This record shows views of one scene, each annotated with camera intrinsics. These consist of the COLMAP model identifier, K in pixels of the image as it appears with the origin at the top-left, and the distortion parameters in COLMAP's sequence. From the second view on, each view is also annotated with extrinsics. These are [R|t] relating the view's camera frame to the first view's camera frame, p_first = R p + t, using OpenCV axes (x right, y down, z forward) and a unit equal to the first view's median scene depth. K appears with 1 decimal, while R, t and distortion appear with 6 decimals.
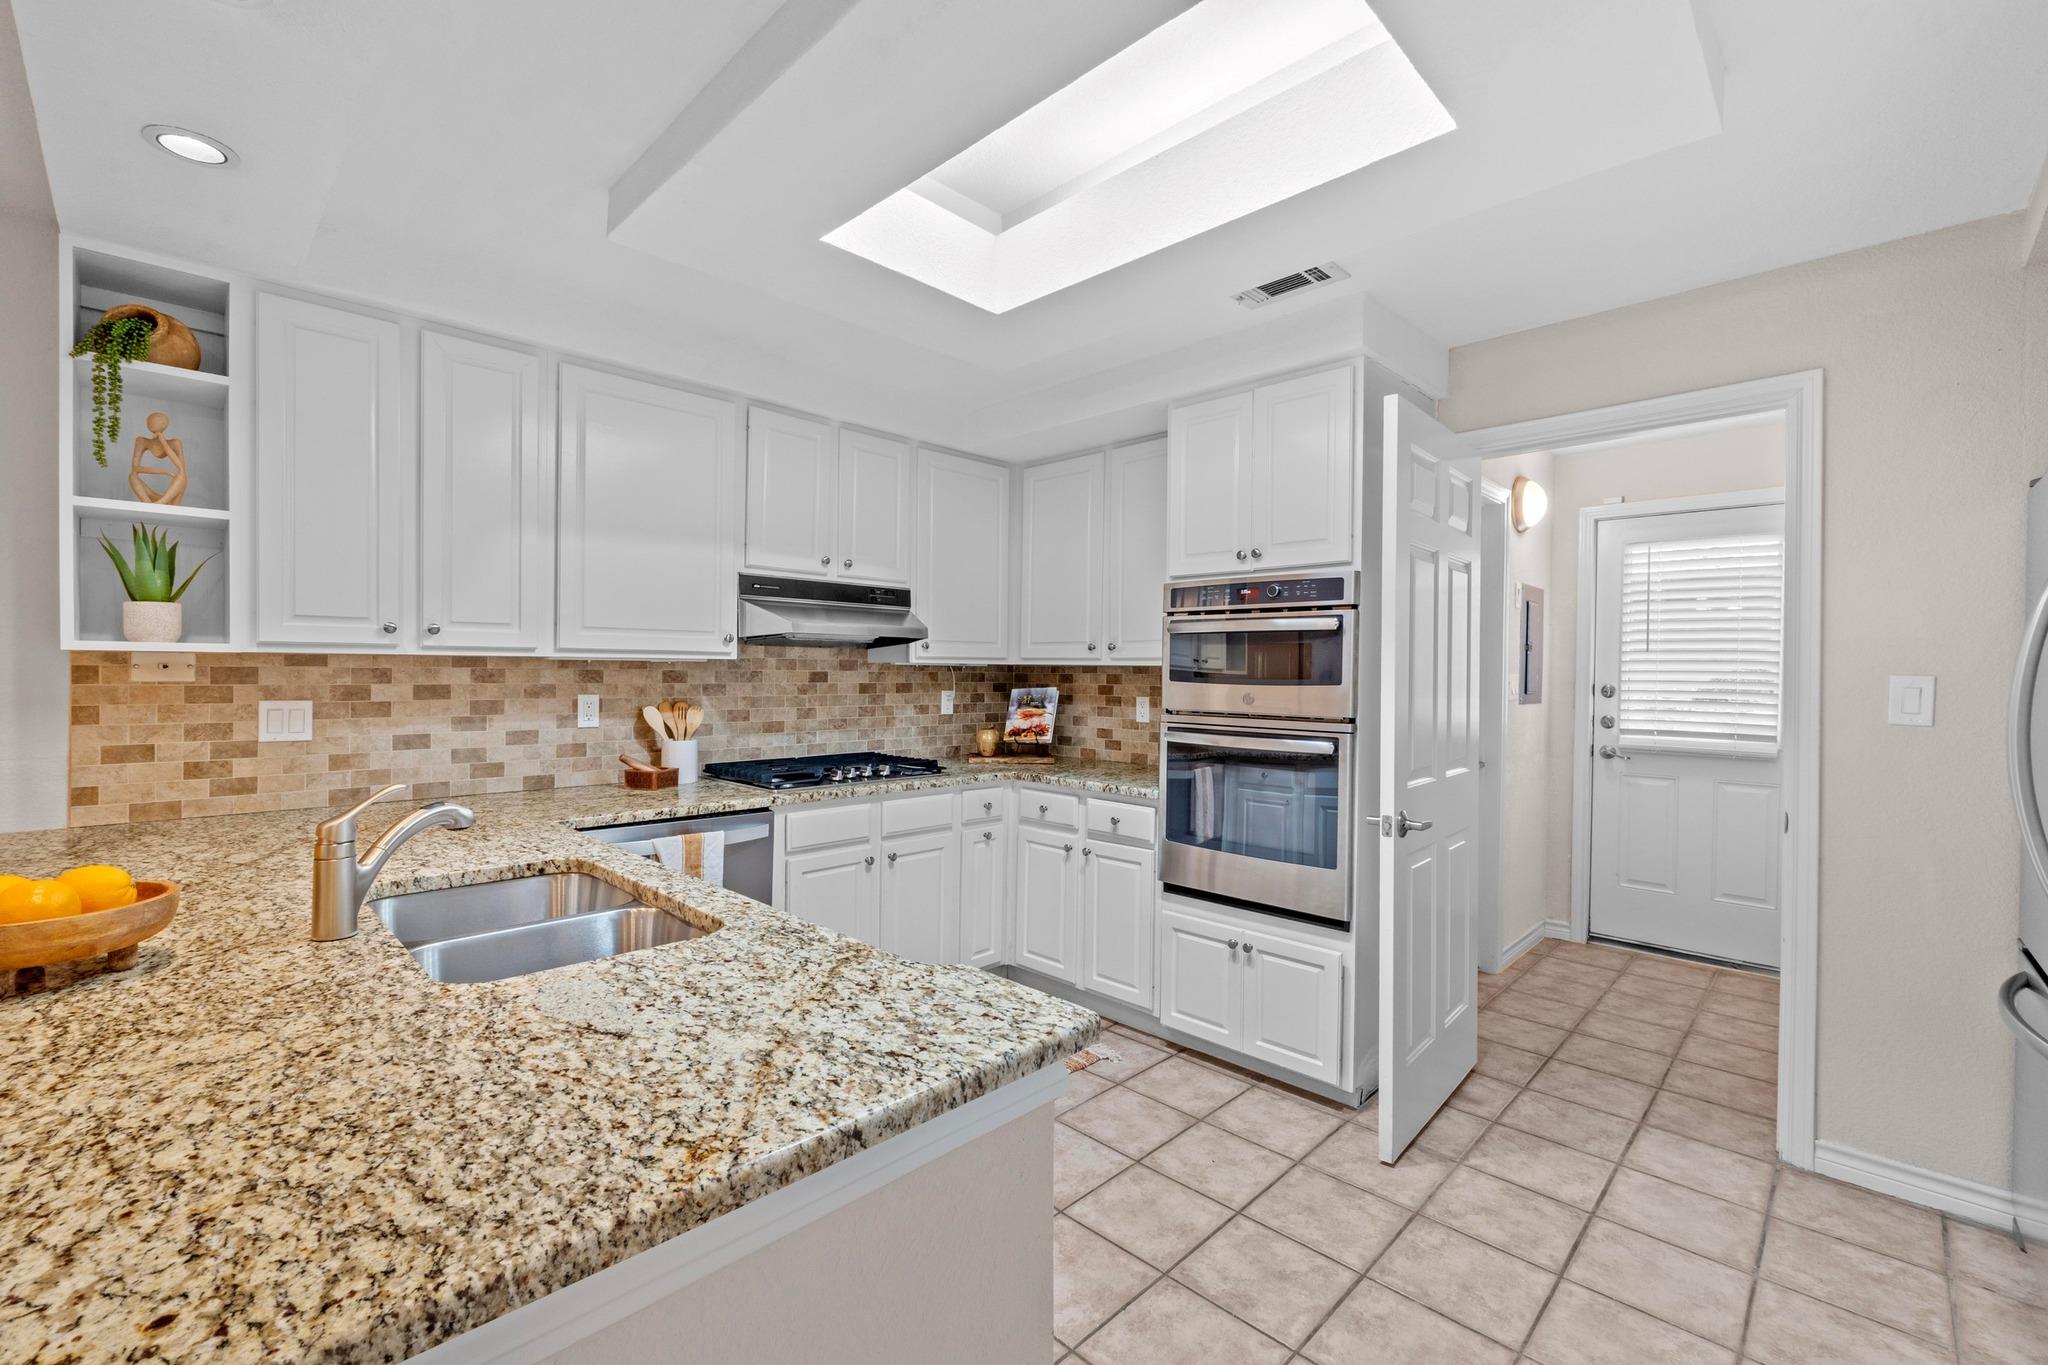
lens RADIAL K [[875.3, 0, 1020.2], [0, 875.3, 674.4], [0, 0, 1]] dist [-0.003612, -0.000020]
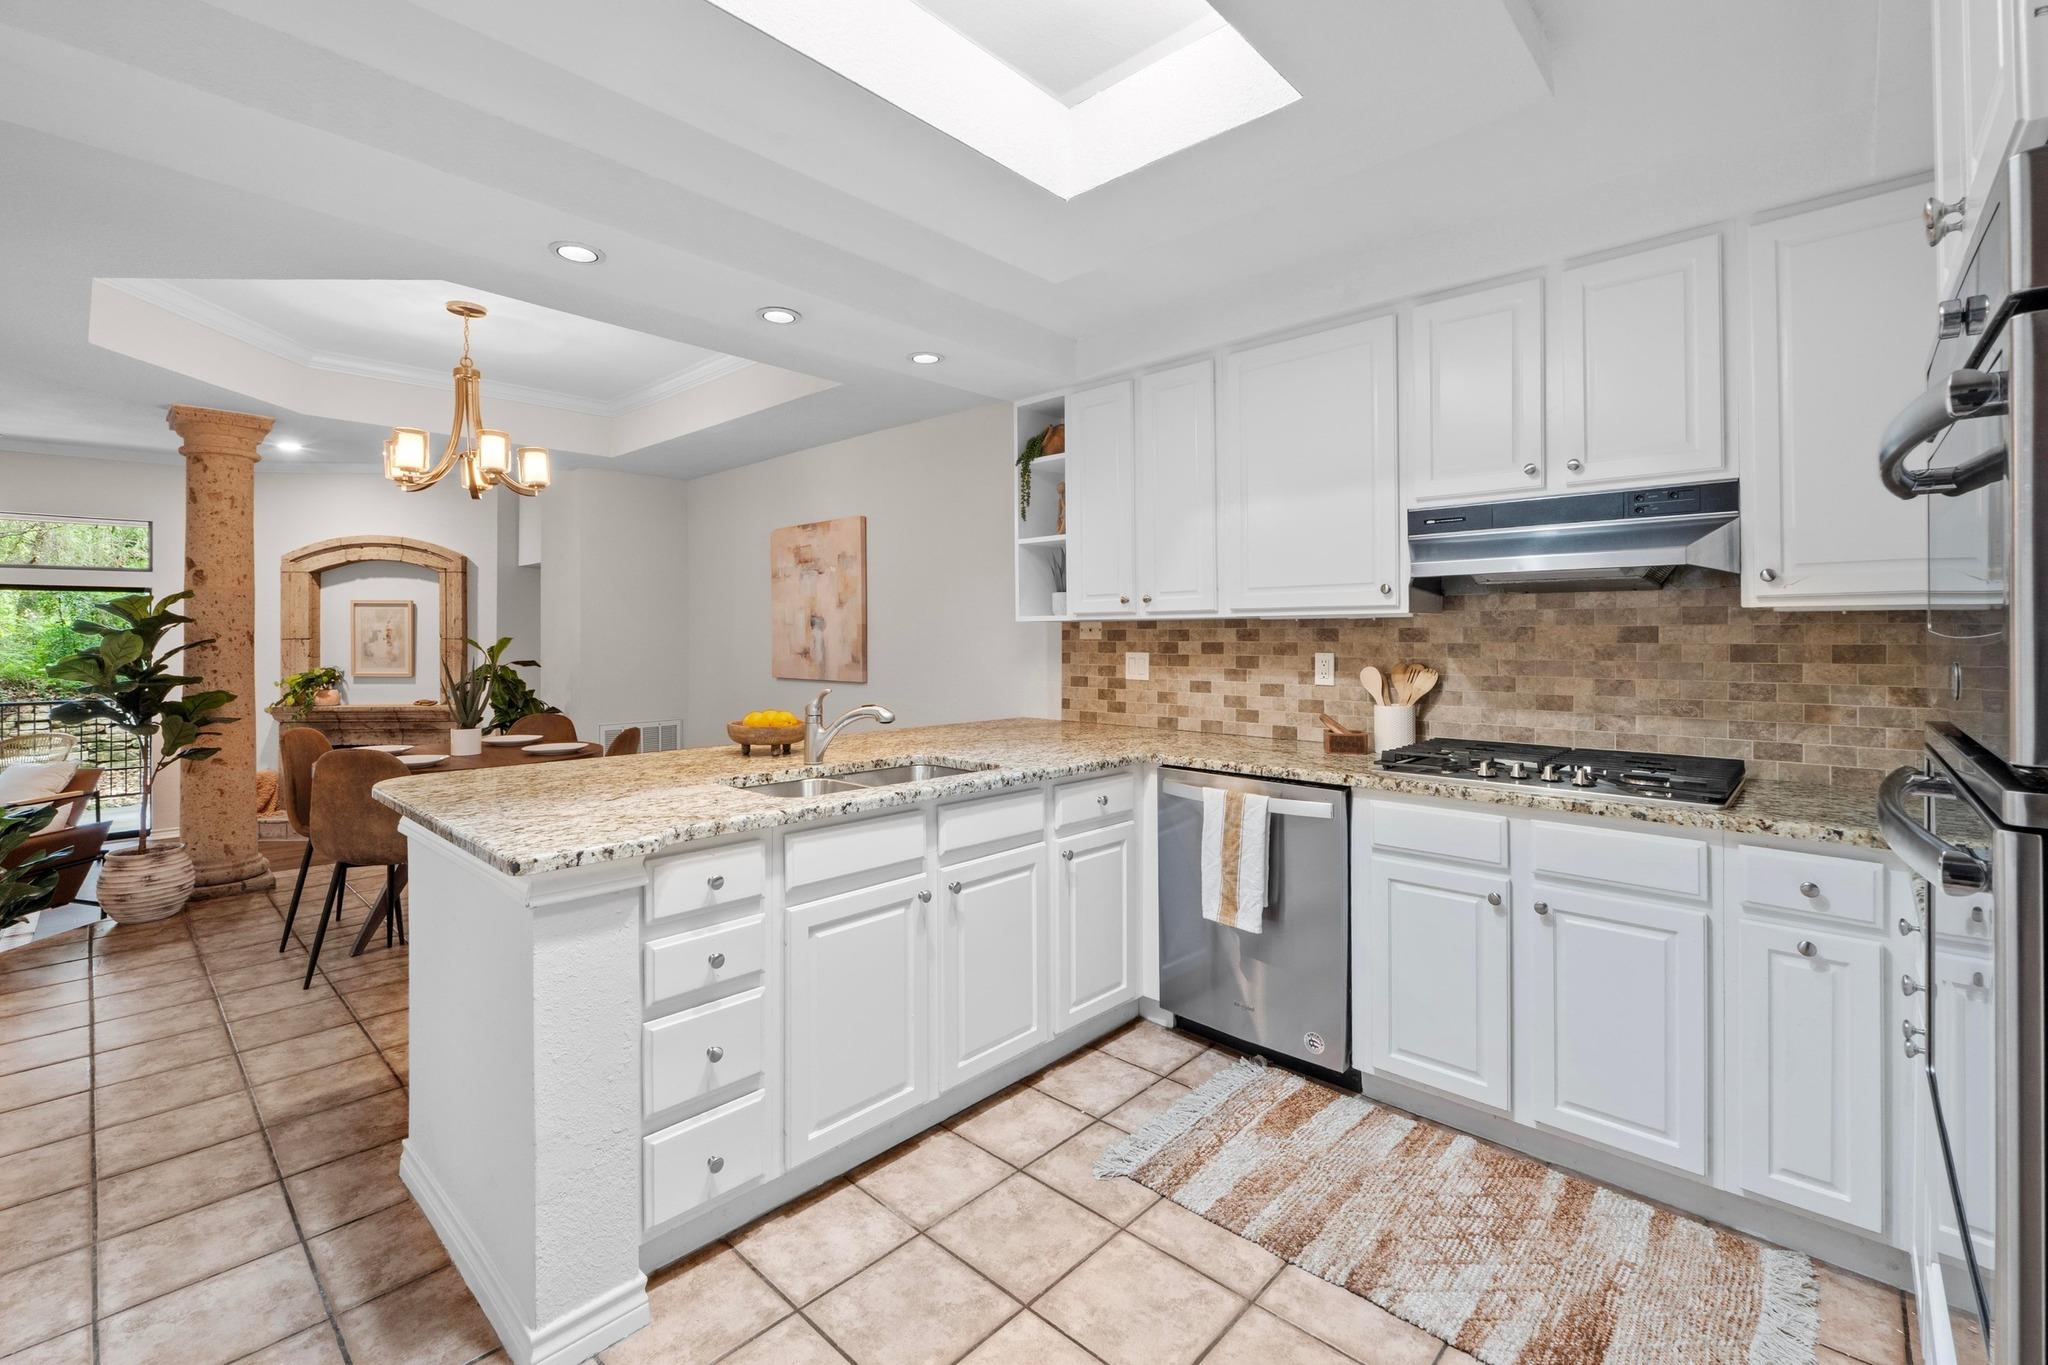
lens RADIAL K [[875.3, 0, 1006.6], [0, 875.3, 633.8], [0, 0, 1]] dist [-0.003612, -0.000020]
pose [[0.024361, -0.012486, -0.999625, 0.542870], [-0.002432, 0.999918, -0.012549, 0.015160], [0.999700, 0.002737, 0.024328, 0.638240]]
